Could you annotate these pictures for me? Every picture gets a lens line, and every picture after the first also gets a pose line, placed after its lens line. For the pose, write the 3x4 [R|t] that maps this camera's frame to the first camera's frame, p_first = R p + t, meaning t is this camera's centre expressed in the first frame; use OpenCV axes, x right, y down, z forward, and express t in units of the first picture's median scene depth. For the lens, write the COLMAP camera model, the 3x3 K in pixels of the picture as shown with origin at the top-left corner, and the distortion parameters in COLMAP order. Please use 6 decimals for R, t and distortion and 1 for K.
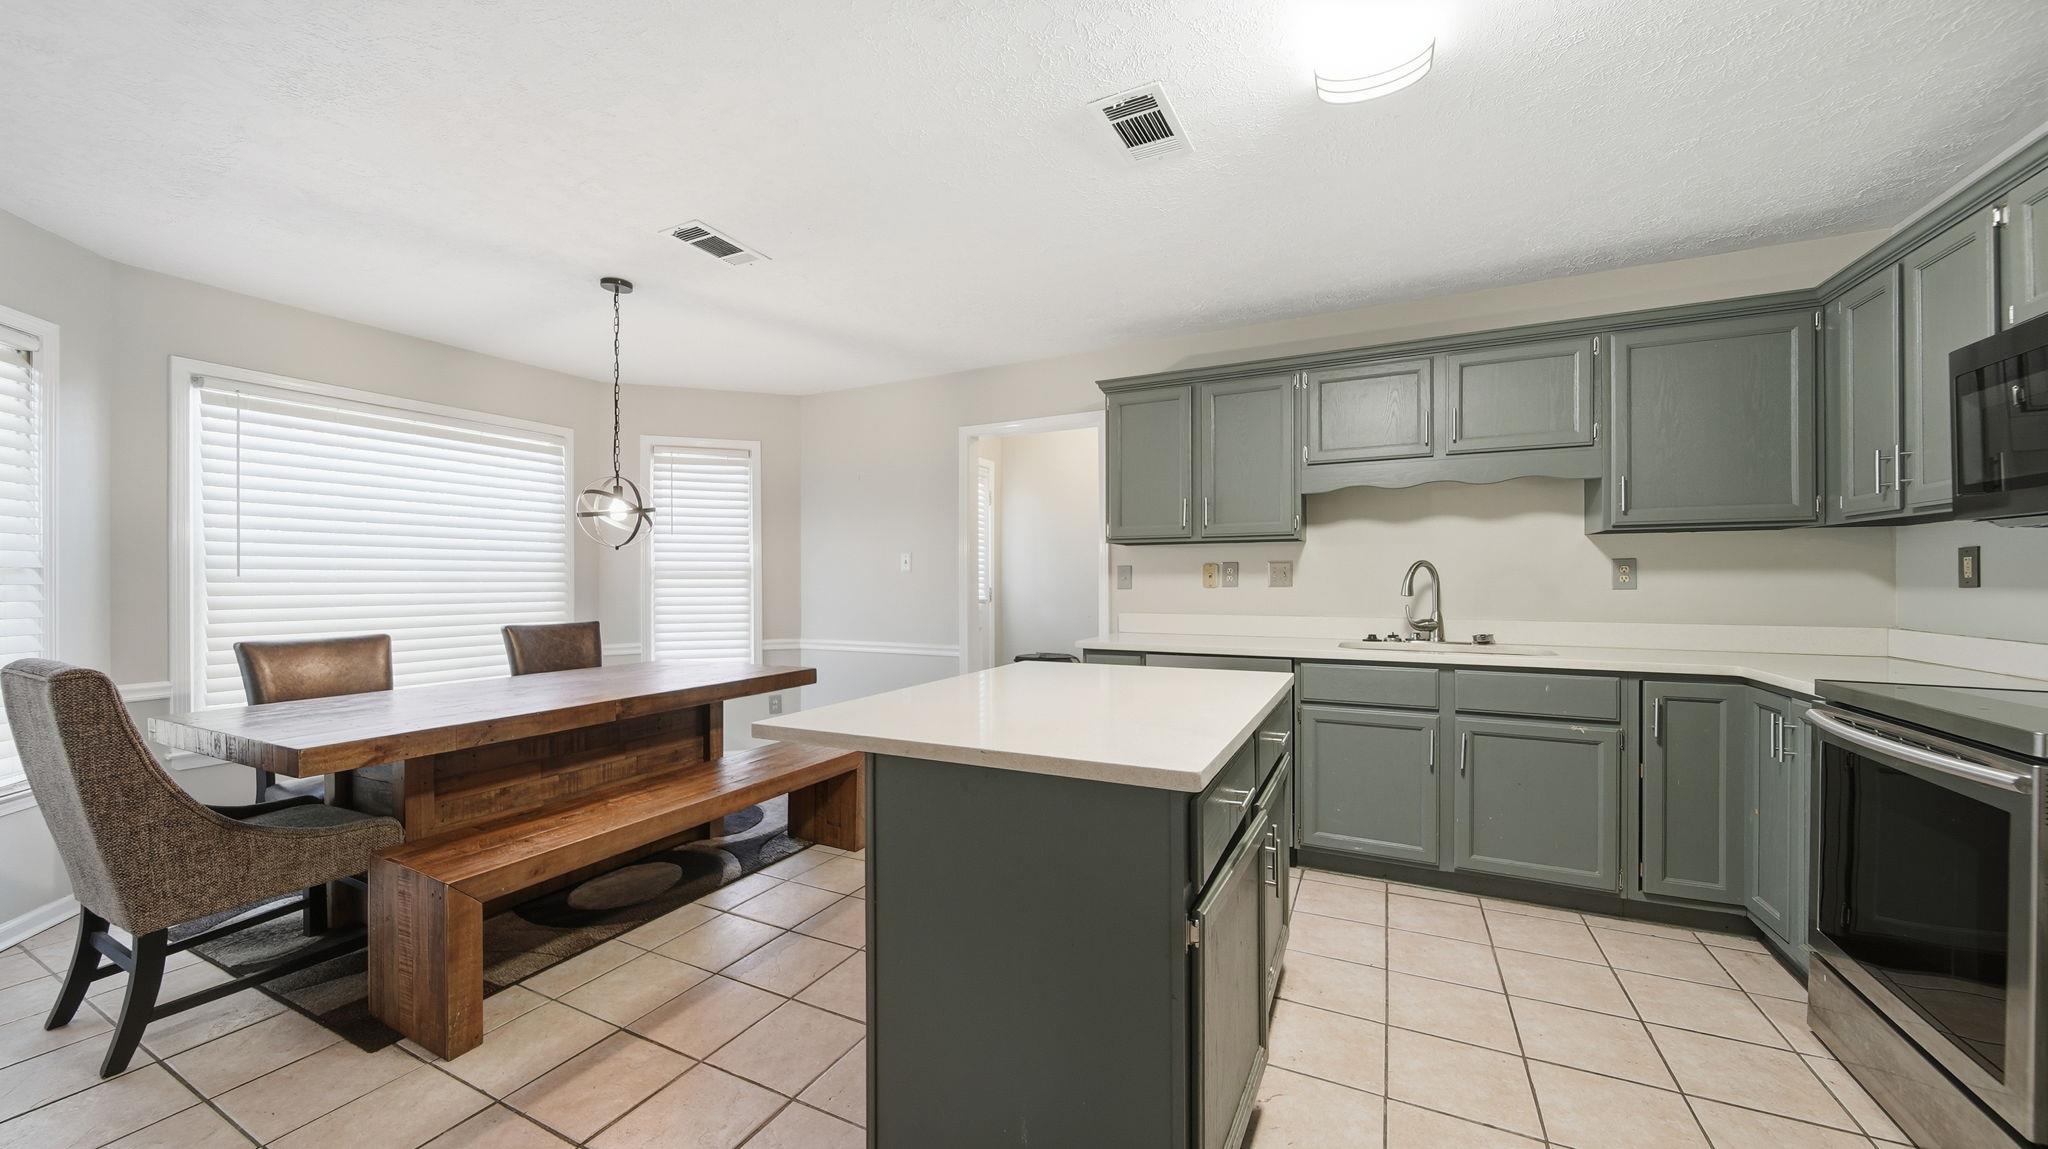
lens RADIAL K [[739.5, 0, 1031.2], [0, 739.5, 578.3], [0, 0, 1]] dist [-0.001226, -0.000871]
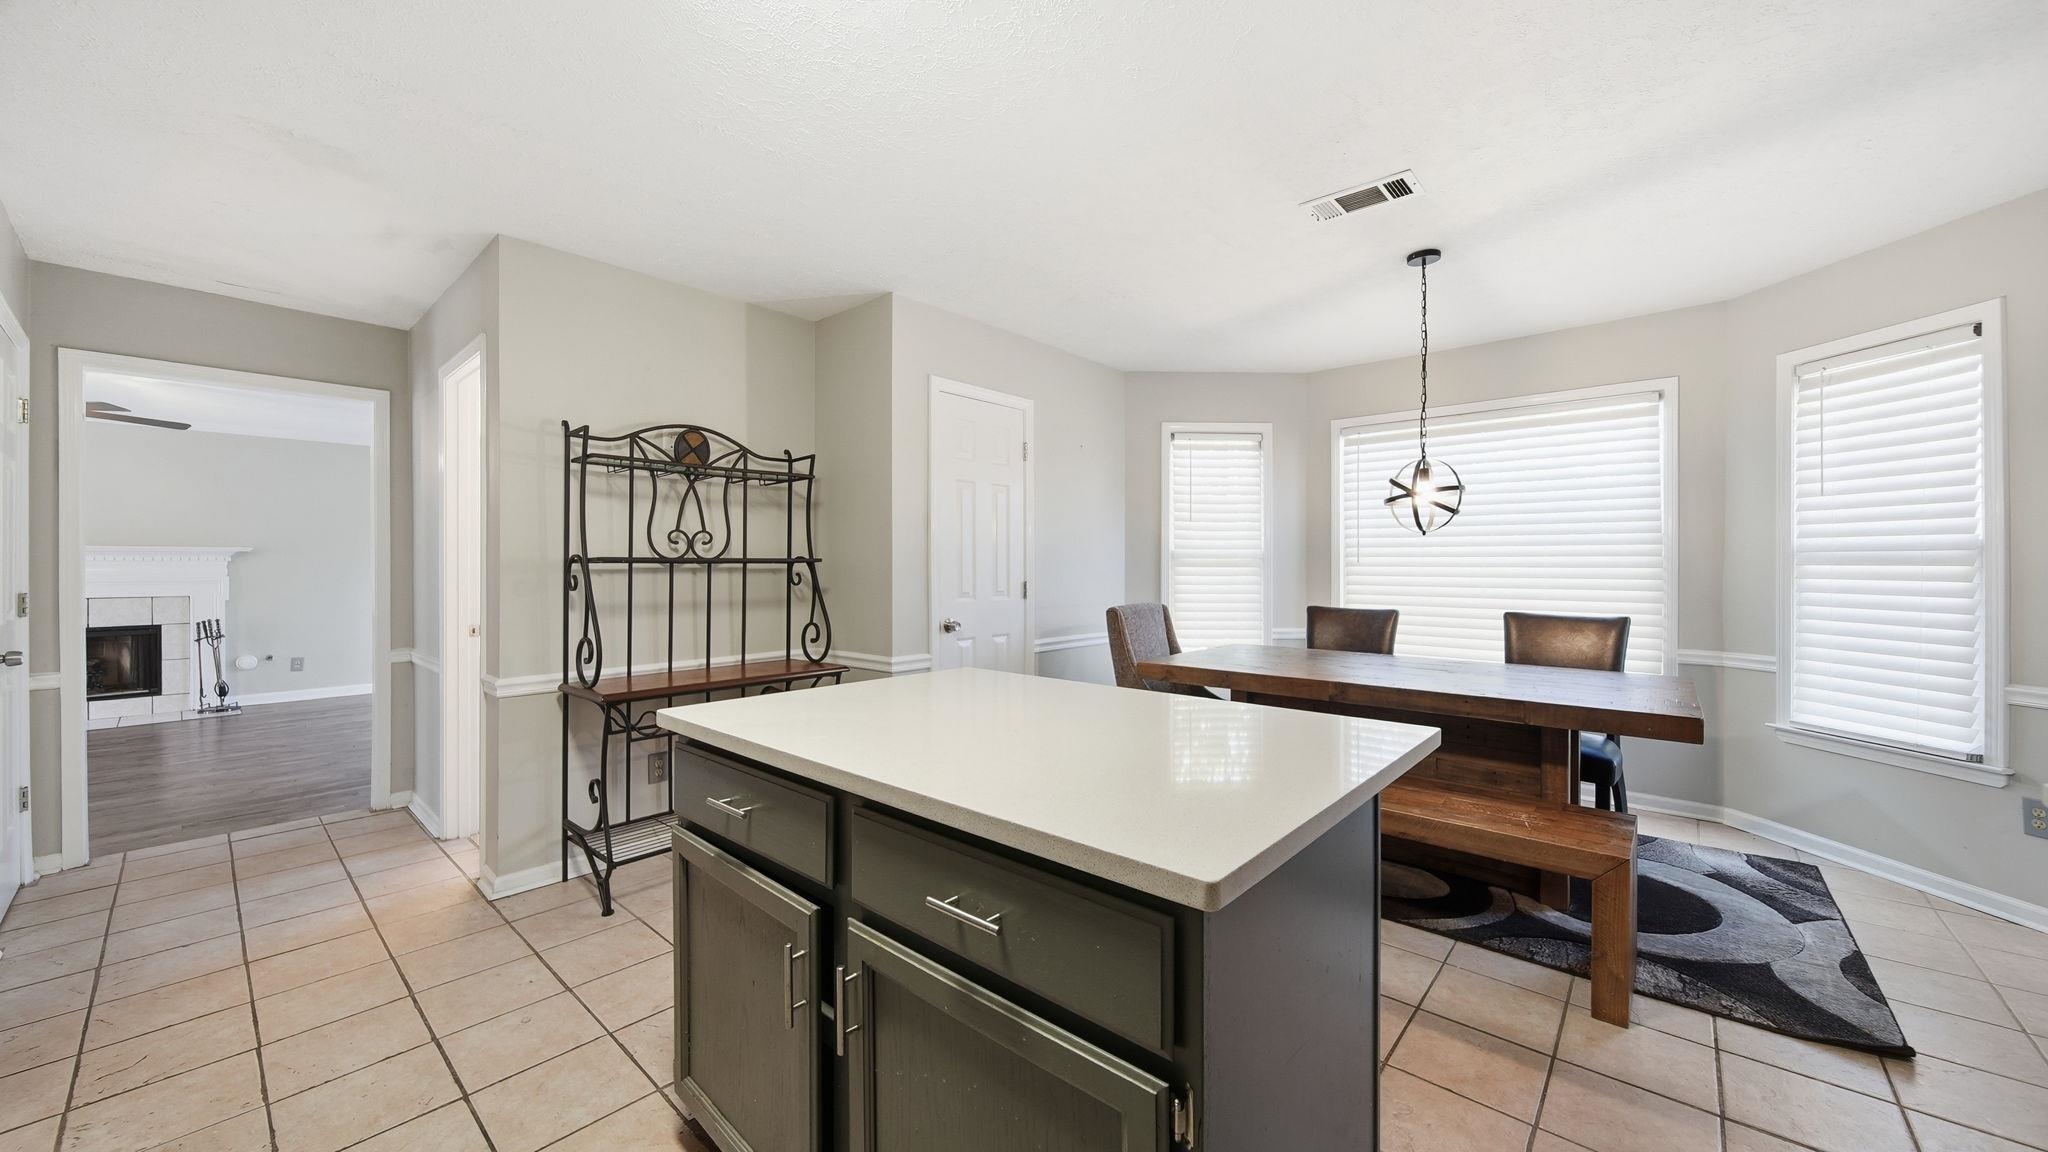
lens RADIAL K [[739.5, 0, 1034.6], [0, 739.5, 565.3], [0, 0, 1]] dist [-0.001226, -0.000871]
pose [[-0.235329, 0.006581, -0.971894, 0.481398], [0.004373, 0.999974, 0.005712, -0.007916], [0.971906, -0.002906, -0.235351, 0.736858]]
